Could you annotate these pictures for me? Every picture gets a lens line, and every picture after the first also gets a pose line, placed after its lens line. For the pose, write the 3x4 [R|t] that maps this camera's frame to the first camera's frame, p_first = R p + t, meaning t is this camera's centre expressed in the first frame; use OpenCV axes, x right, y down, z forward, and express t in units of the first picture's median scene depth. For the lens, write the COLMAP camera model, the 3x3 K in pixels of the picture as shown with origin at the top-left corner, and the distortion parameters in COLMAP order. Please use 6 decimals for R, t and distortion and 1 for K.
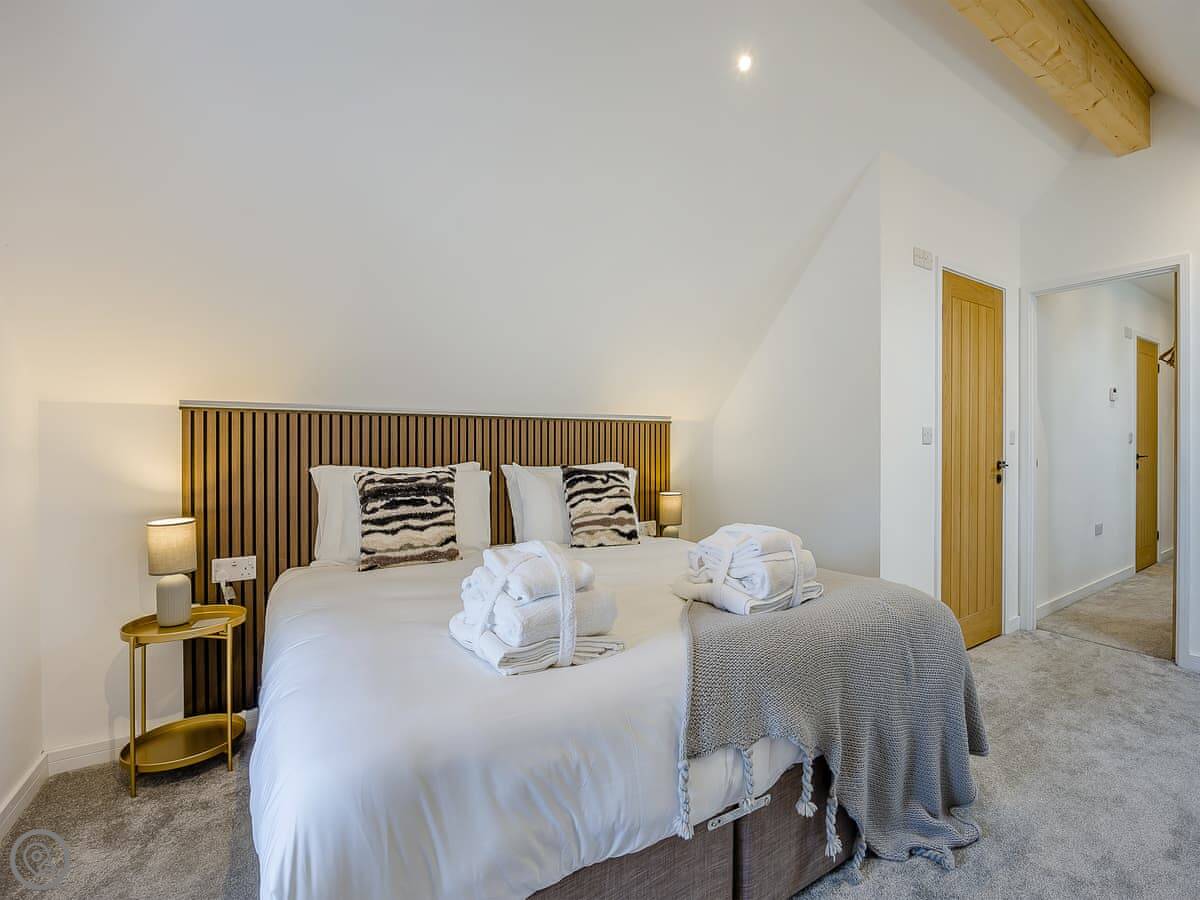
lens RADIAL K [[599.0, 0, 600.0], [0, 599.0, 450.0], [0, 0, 1]] dist [-0.003223, -0.000345]
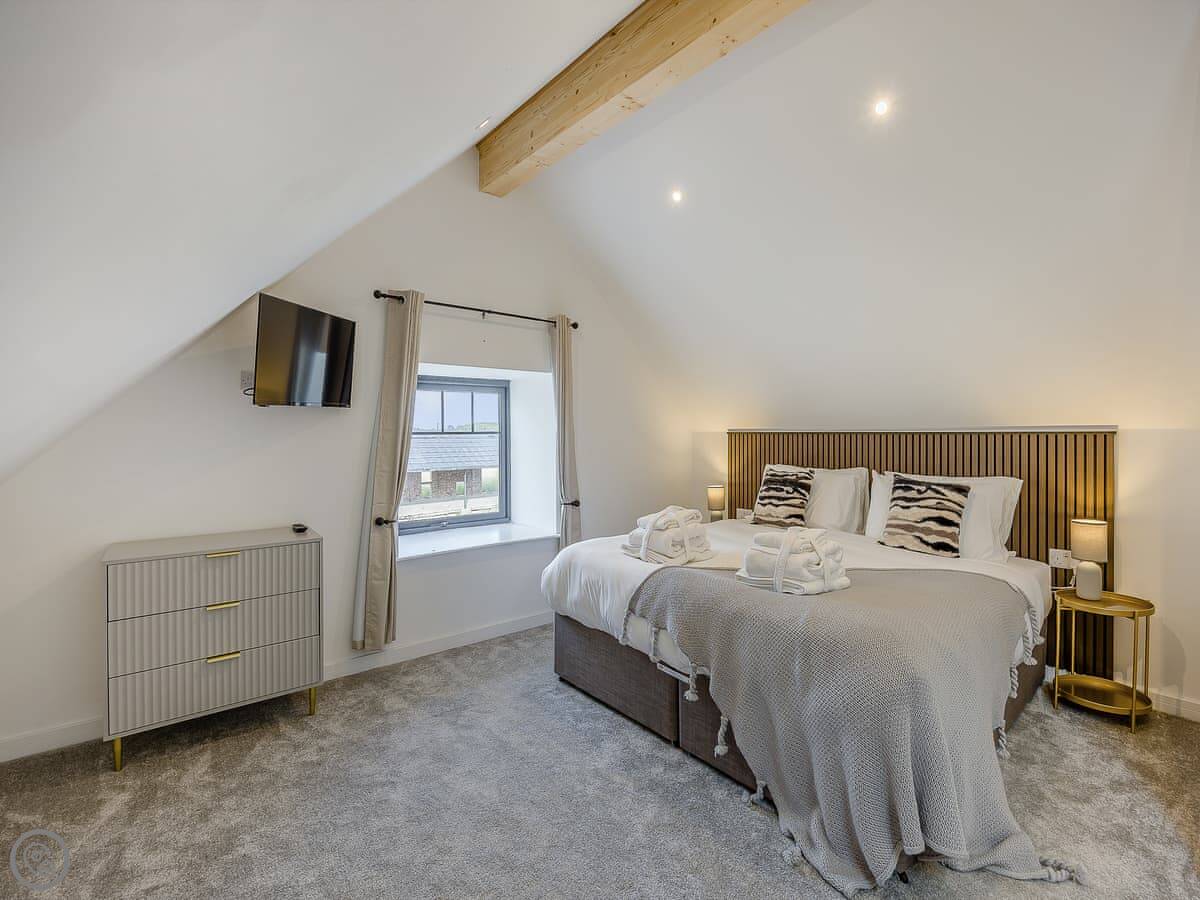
lens RADIAL K [[531.5, 0, 610.5], [0, 531.5, 445.0], [0, 0, 1]] dist [-0.003235, -0.000392]
pose [[0.101585, 0.015440, -0.994707, 0.927760], [-0.008988, 0.999853, 0.014602, -0.043283], [0.994786, 0.007457, 0.101709, 0.344405]]
